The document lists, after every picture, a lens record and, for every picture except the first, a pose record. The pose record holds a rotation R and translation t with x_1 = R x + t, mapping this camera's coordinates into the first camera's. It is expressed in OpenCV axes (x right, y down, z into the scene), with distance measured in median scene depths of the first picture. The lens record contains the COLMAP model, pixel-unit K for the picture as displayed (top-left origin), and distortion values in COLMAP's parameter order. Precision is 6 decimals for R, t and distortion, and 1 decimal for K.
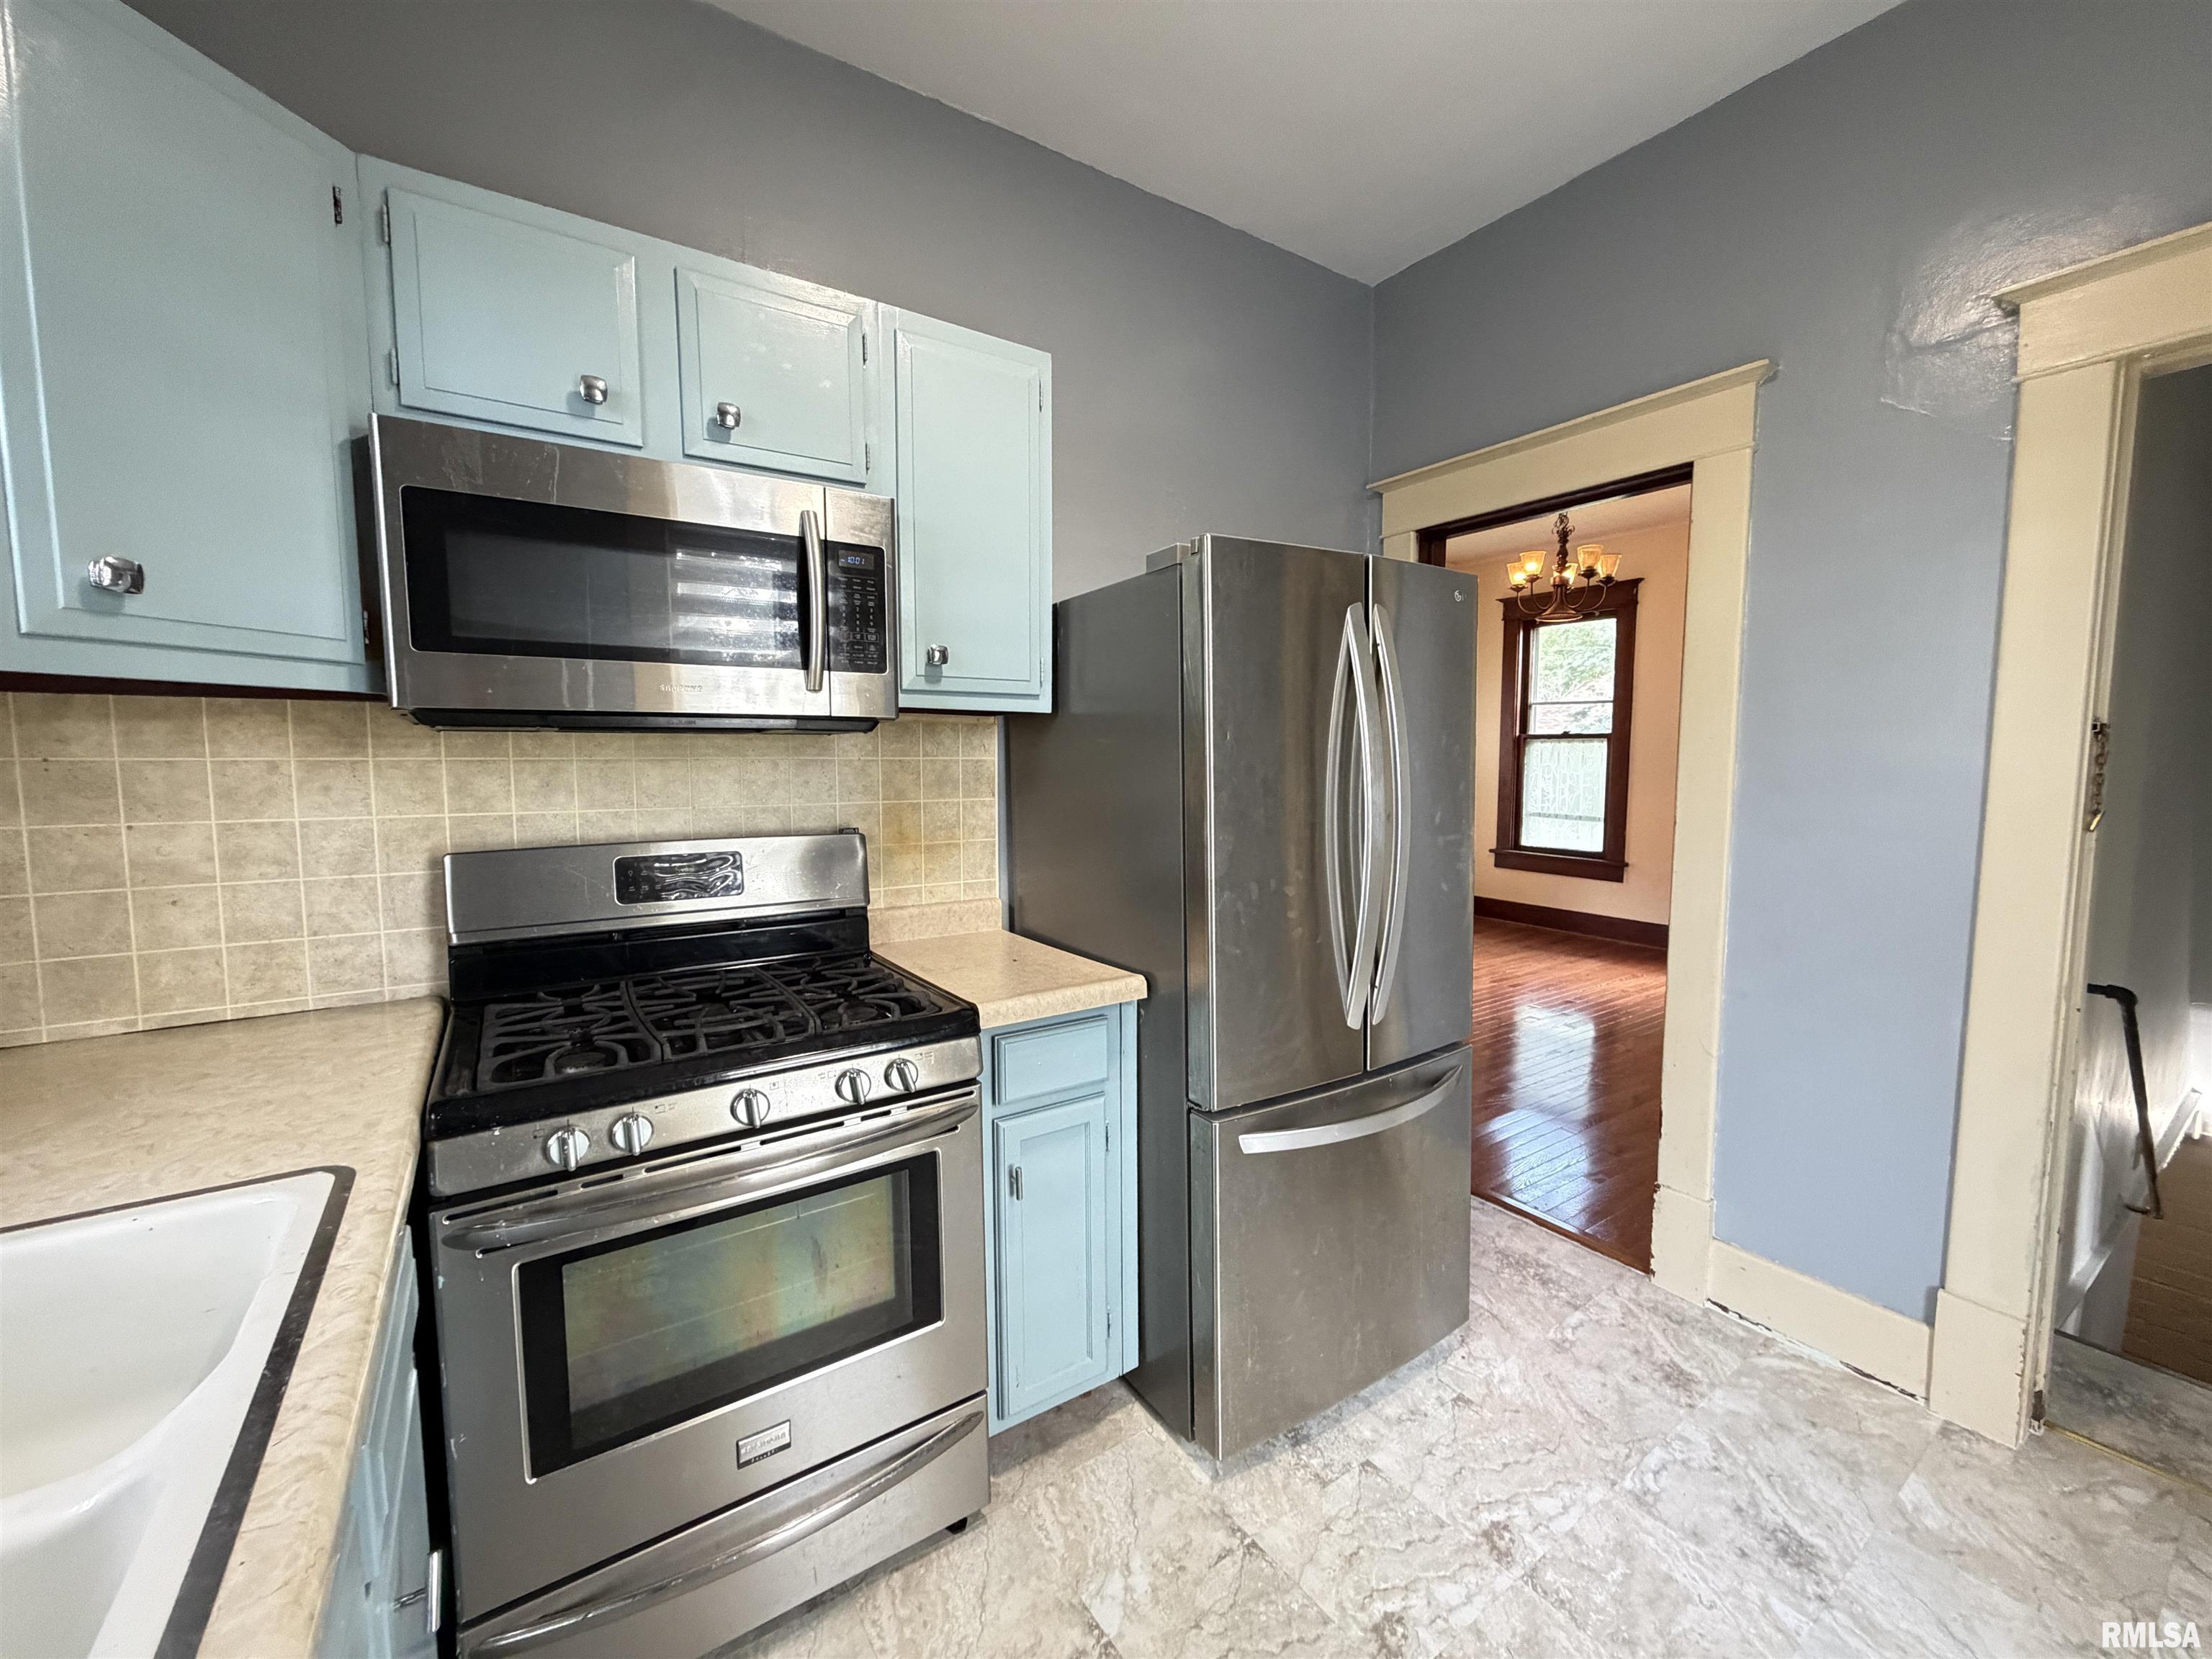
lens RADIAL K [[880.3, 0, 1098.3], [0, 880.3, 827.3], [0, 0, 1]] dist [0.001493, 0.000091]
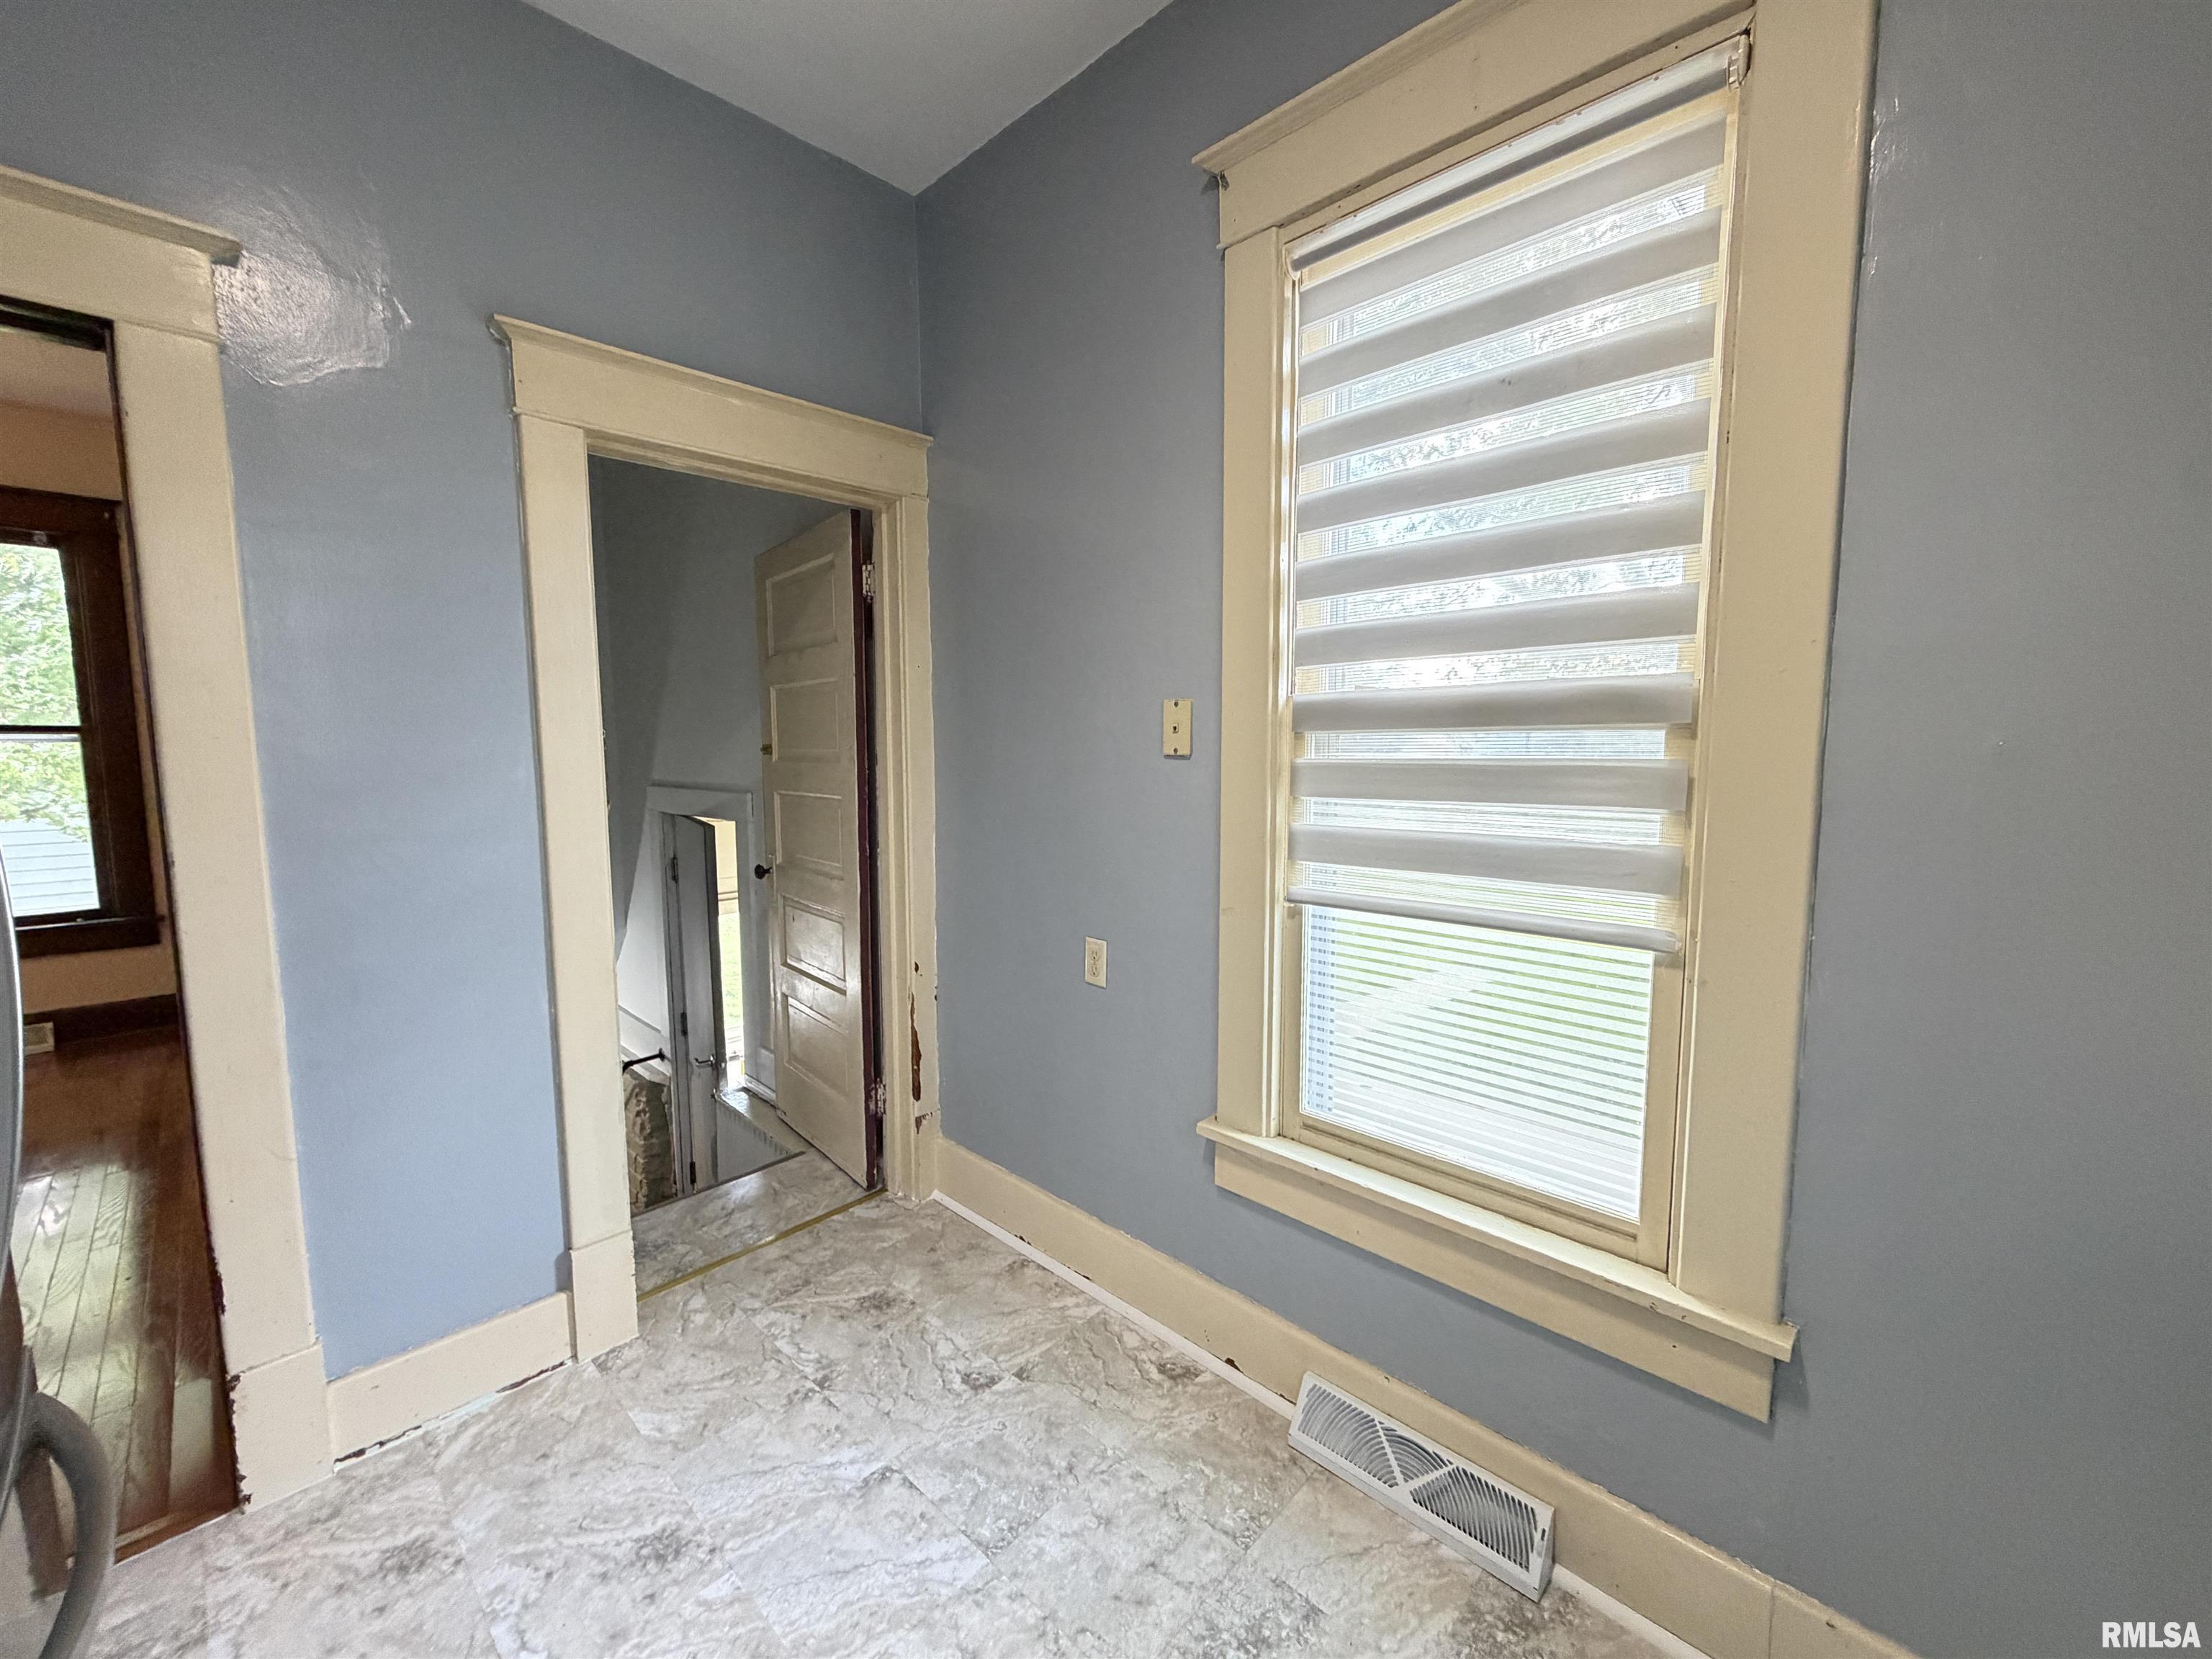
lens RADIAL K [[878.7, 0, 1105.3], [0, 878.7, 824.0], [0, 0, 1]] dist [0.000112, -0.000136]
pose [[-0.208851, -0.080946, 0.974592, -0.187530], [0.091848, 0.990540, 0.101953, -0.042892], [-0.973625, 0.110807, -0.199441, 0.520483]]
